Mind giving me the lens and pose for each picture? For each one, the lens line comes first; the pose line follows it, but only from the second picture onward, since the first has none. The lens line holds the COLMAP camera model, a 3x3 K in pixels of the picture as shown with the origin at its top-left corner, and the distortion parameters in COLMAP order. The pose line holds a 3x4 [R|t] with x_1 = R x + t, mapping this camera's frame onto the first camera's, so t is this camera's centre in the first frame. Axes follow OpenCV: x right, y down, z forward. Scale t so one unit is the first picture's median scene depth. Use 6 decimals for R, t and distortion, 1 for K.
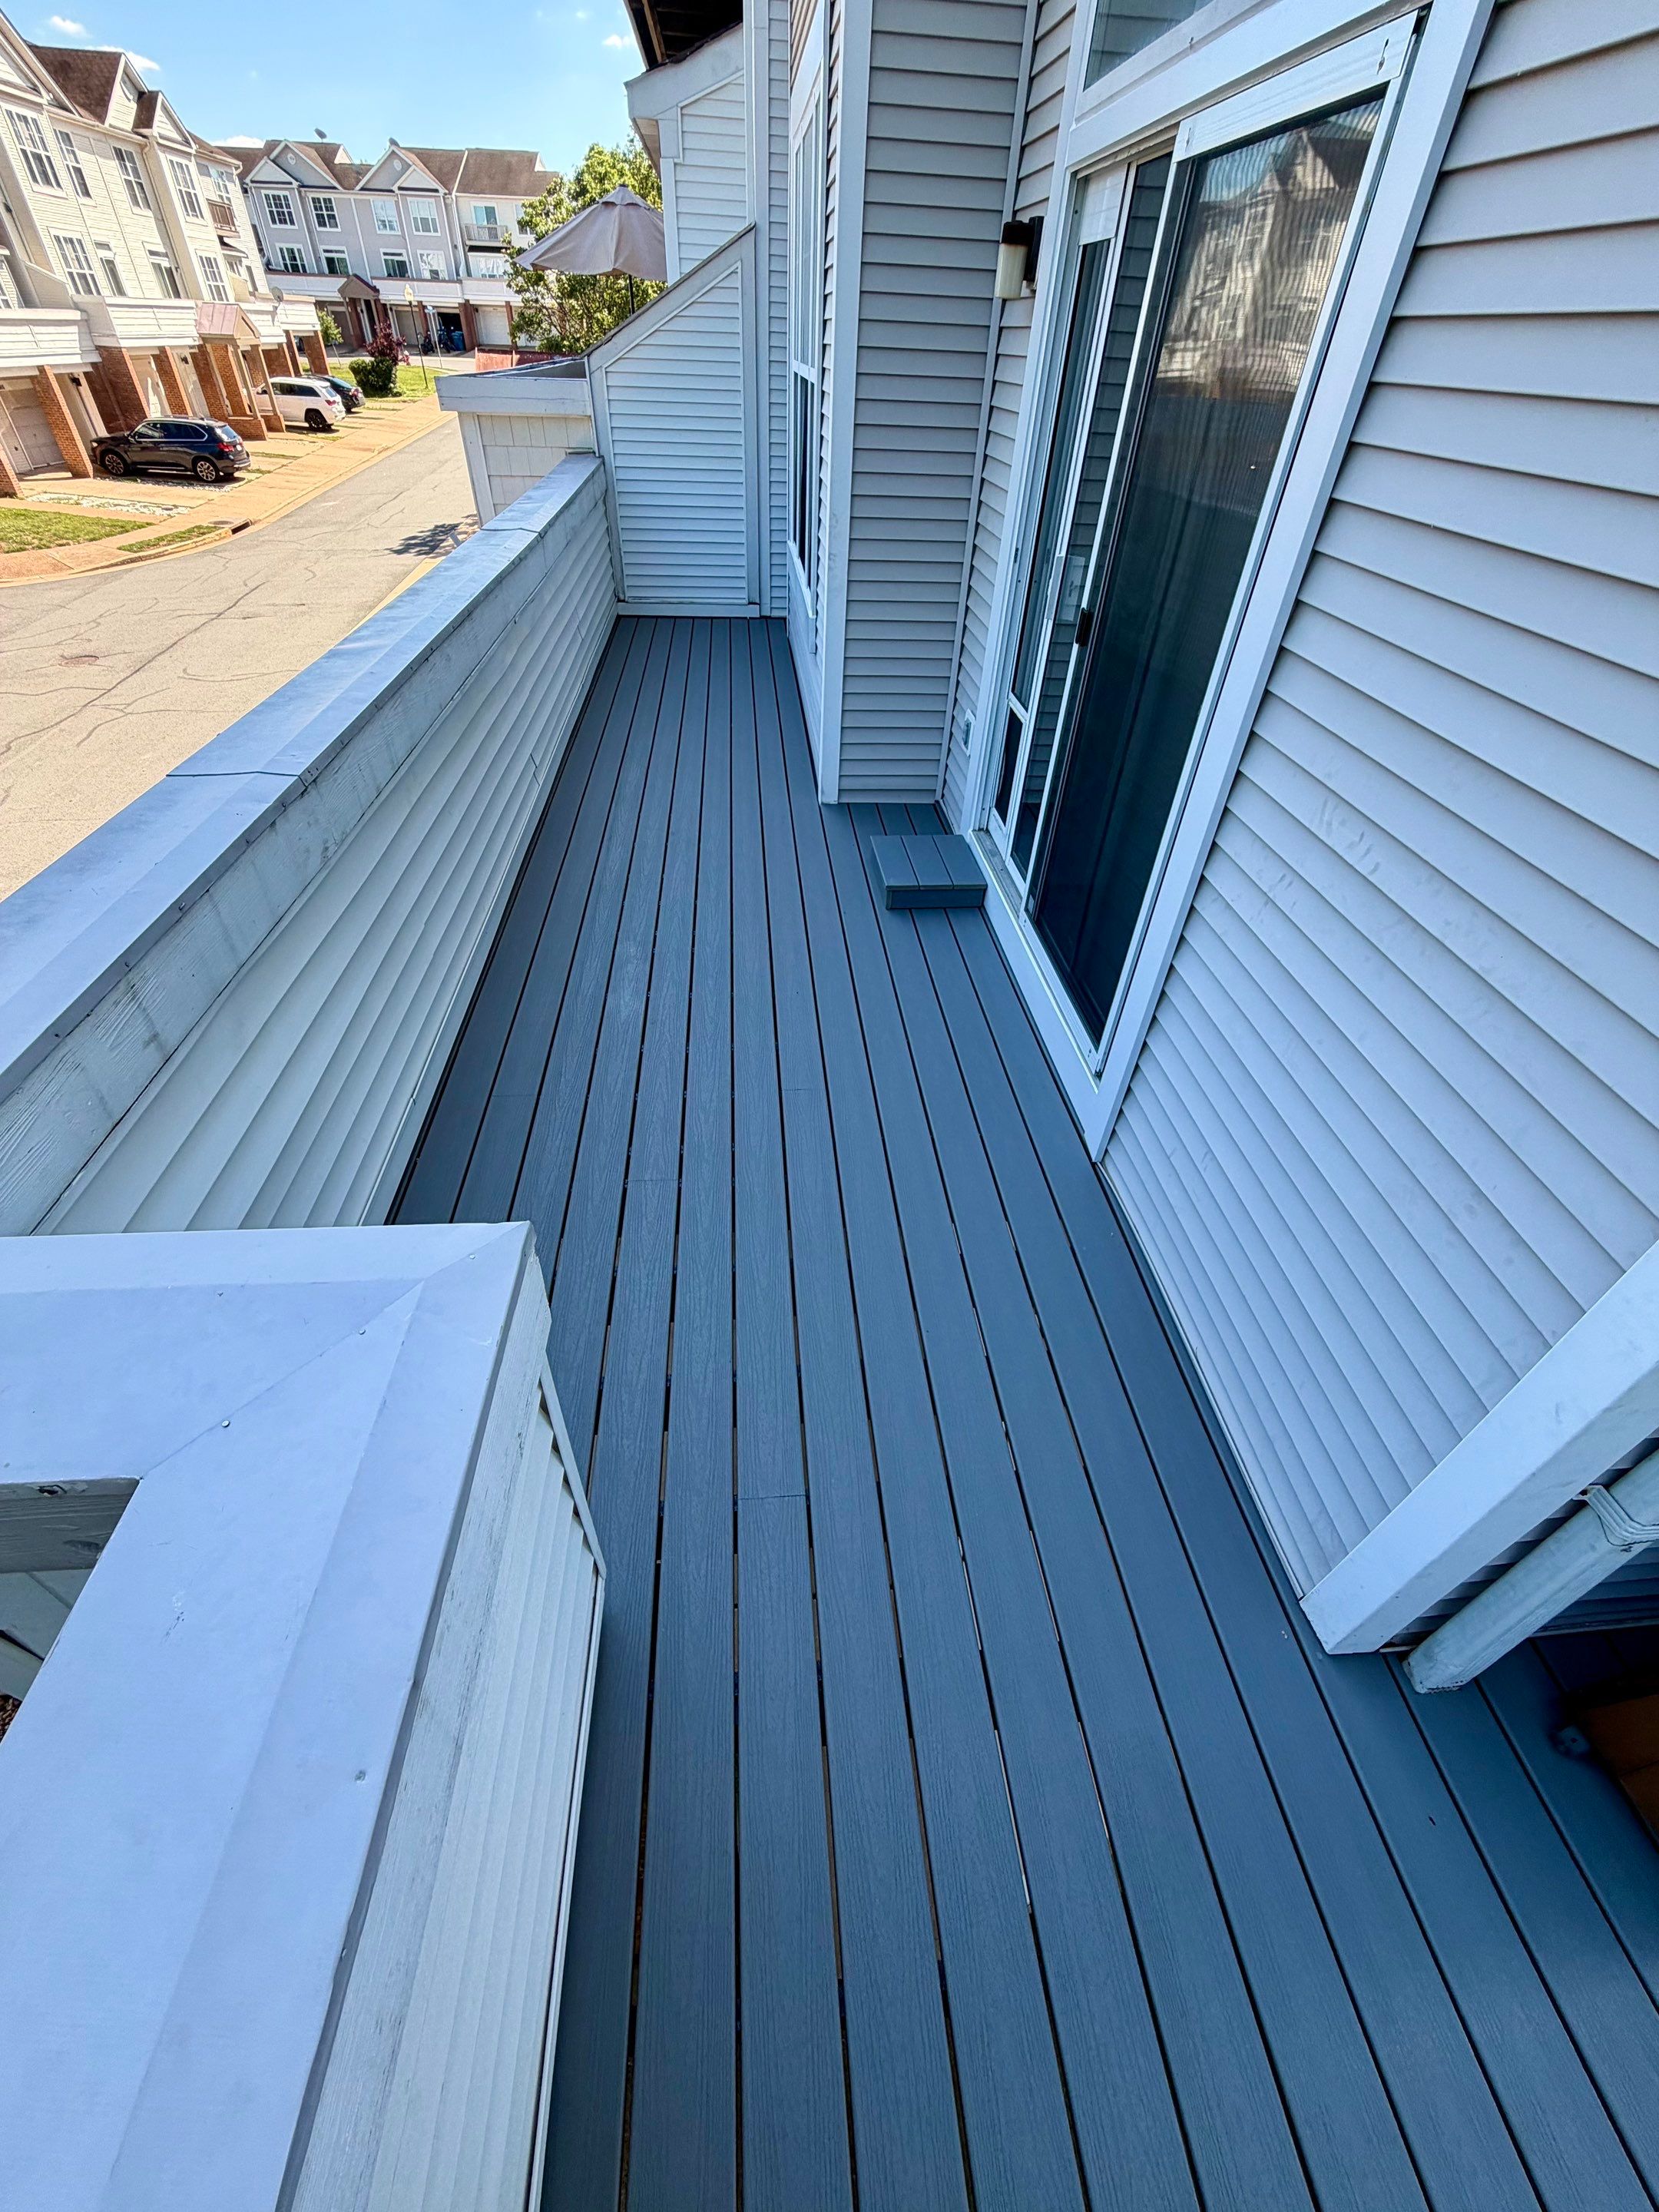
lens RADIAL K [[884.5, 0, 826.6], [0, 884.5, 1110.2], [0, 0, 1]] dist [-0.002539, -0.000211]
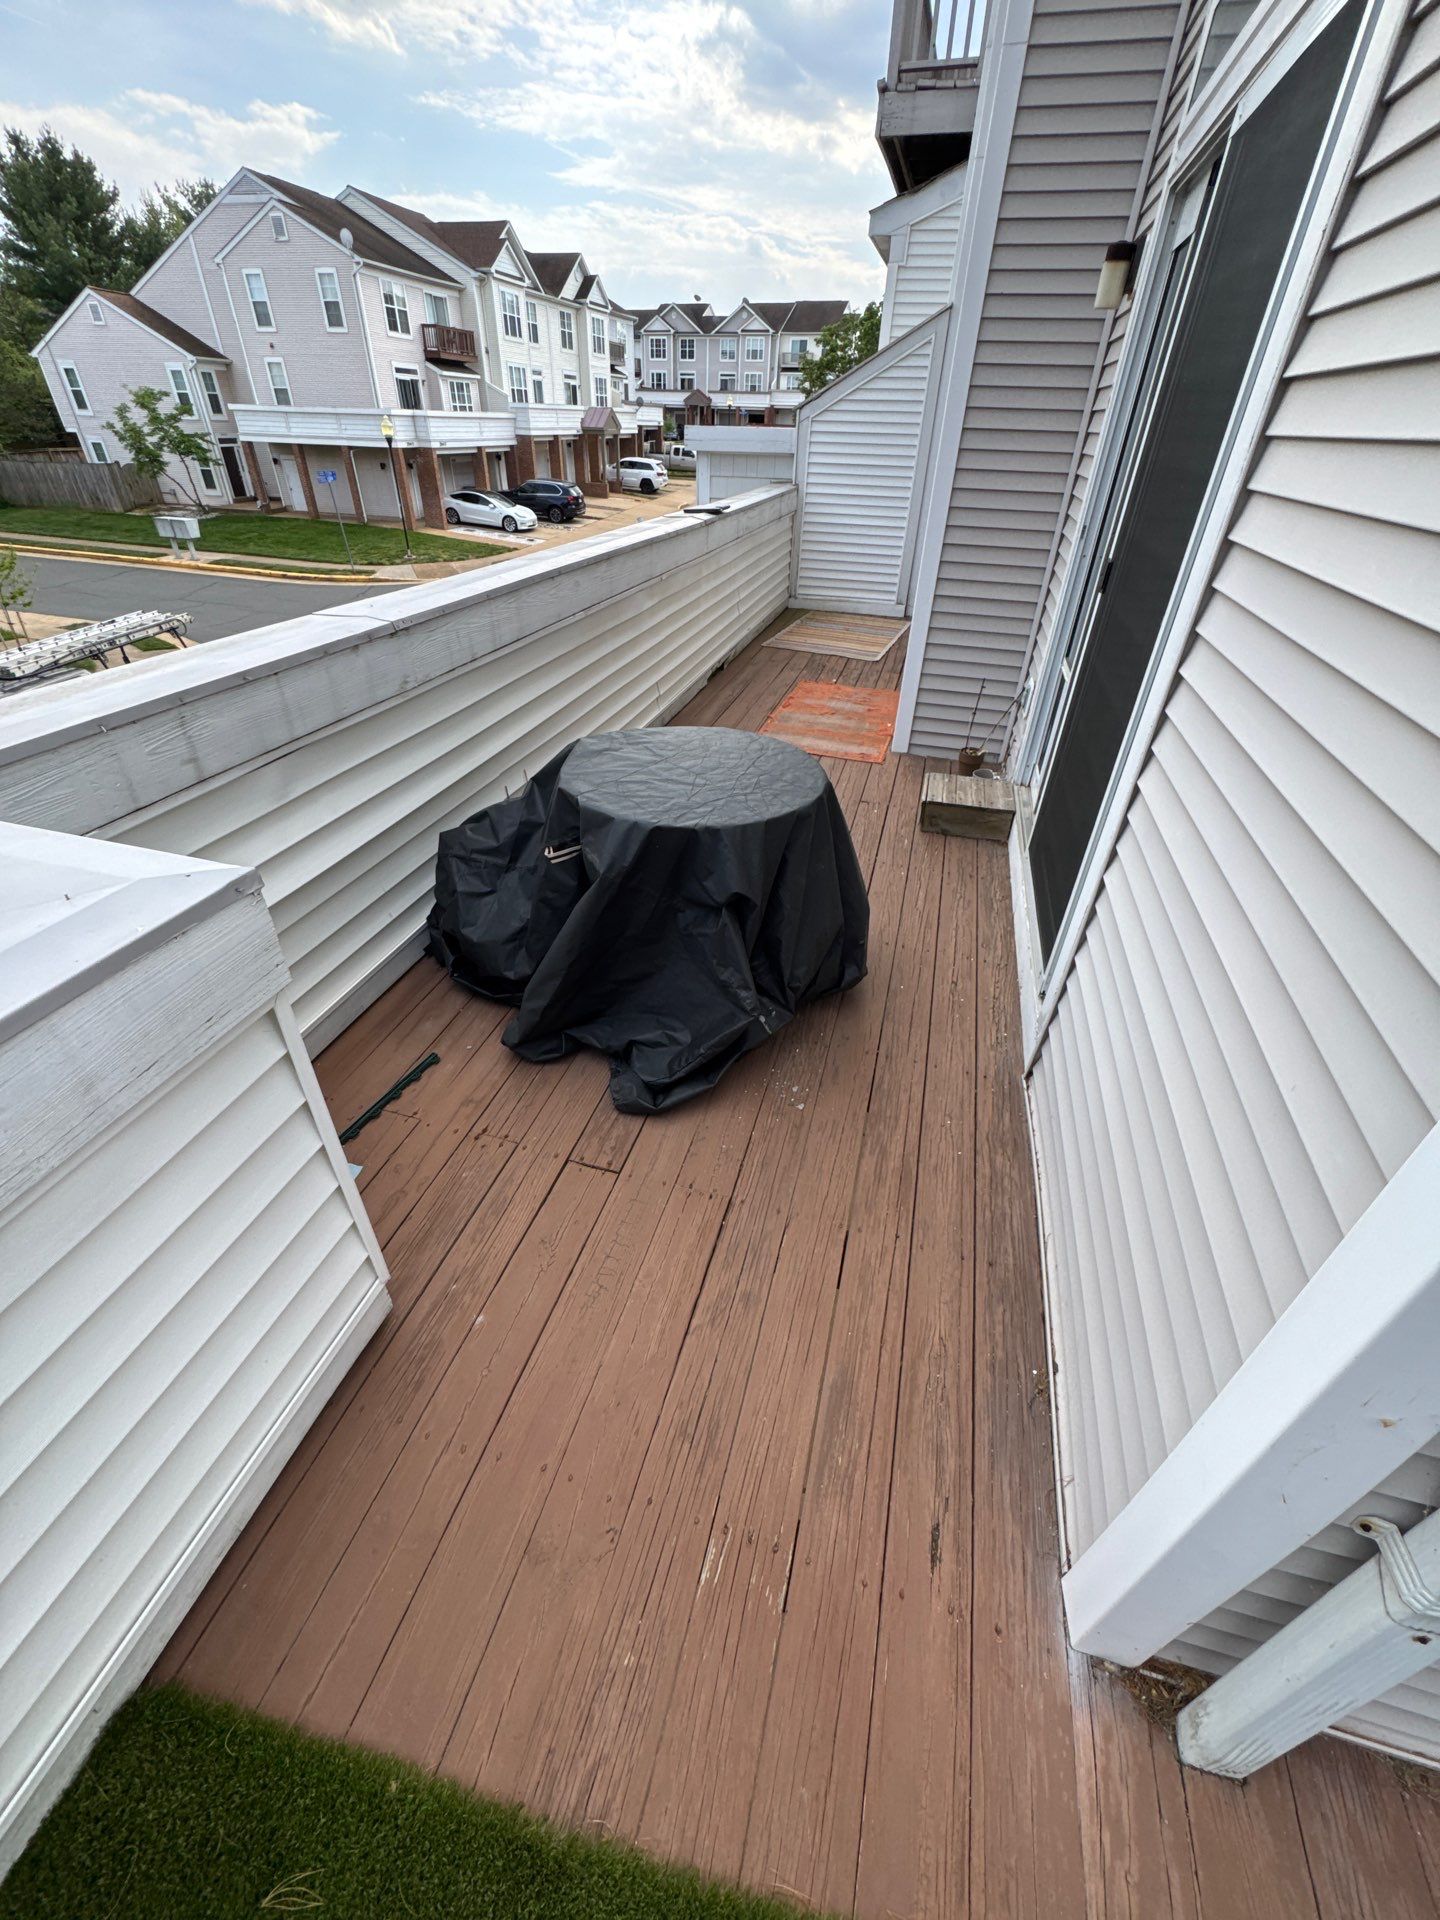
lens RADIAL K [[755.8, 0, 720.0], [0, 755.8, 960.0], [0, 0, 1]] dist [0.001948, 0.000278]
pose [[0.938357, 0.188947, -0.289457, 0.108513], [-0.219741, 0.972470, -0.077561, 0.035790], [0.266833, 0.136386, 0.954044, 0.042469]]
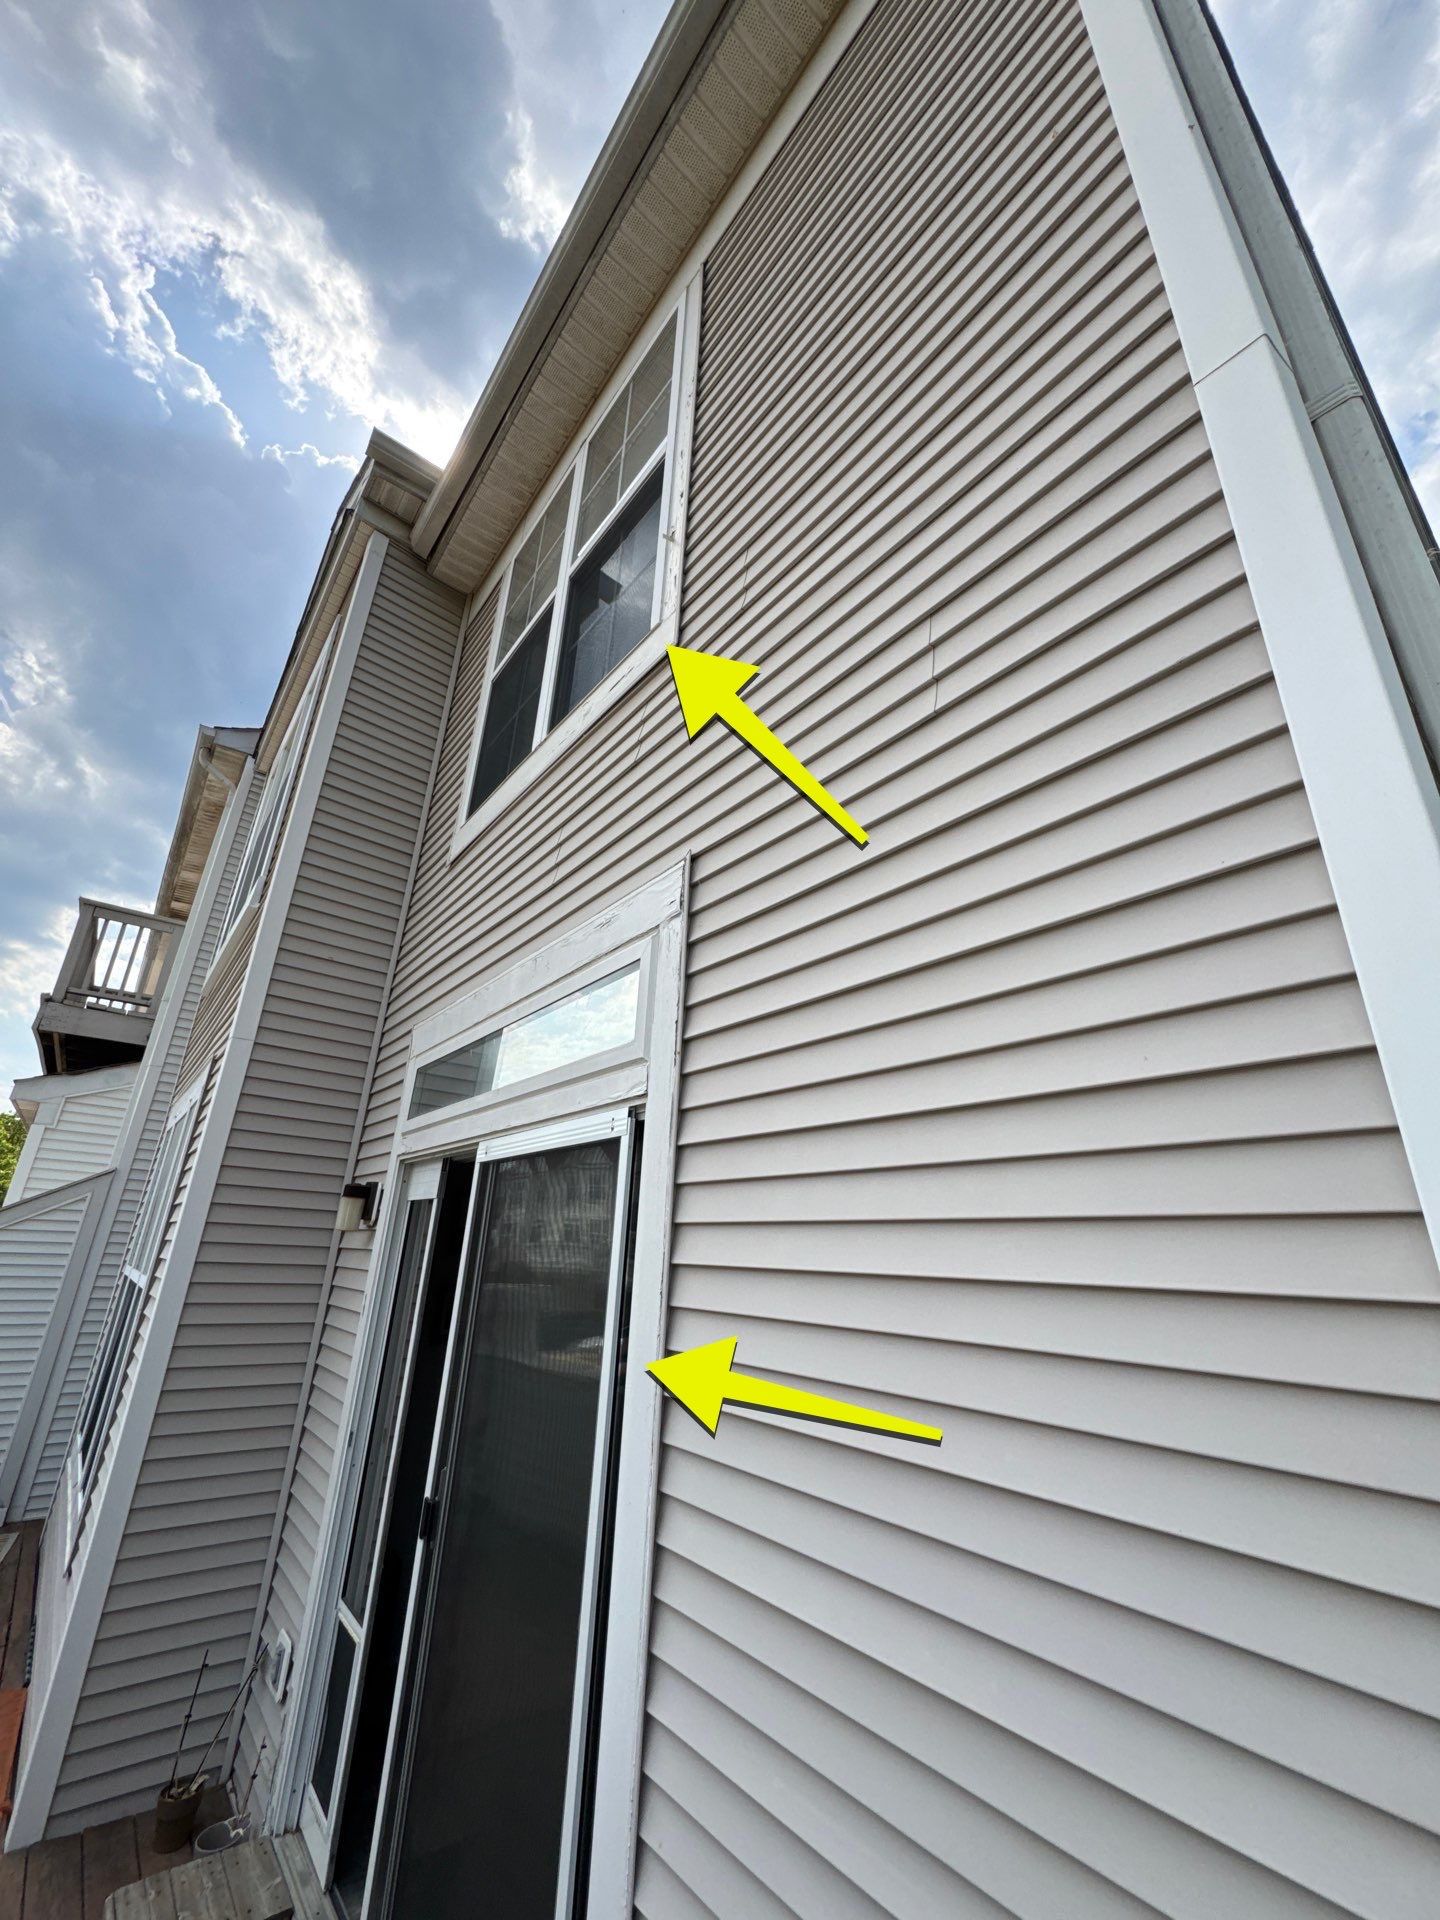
lens RADIAL K [[777.2, 0, 727.9], [0, 777.2, 955.3], [0, 0, 1]] dist [-0.000392, -0.000723]
pose [[0.832165, 0.199211, 0.517510, 0.007542], [0.358692, 0.518340, -0.776314, -0.060090], [-0.422896, 0.831648, 0.359889, 0.046980]]
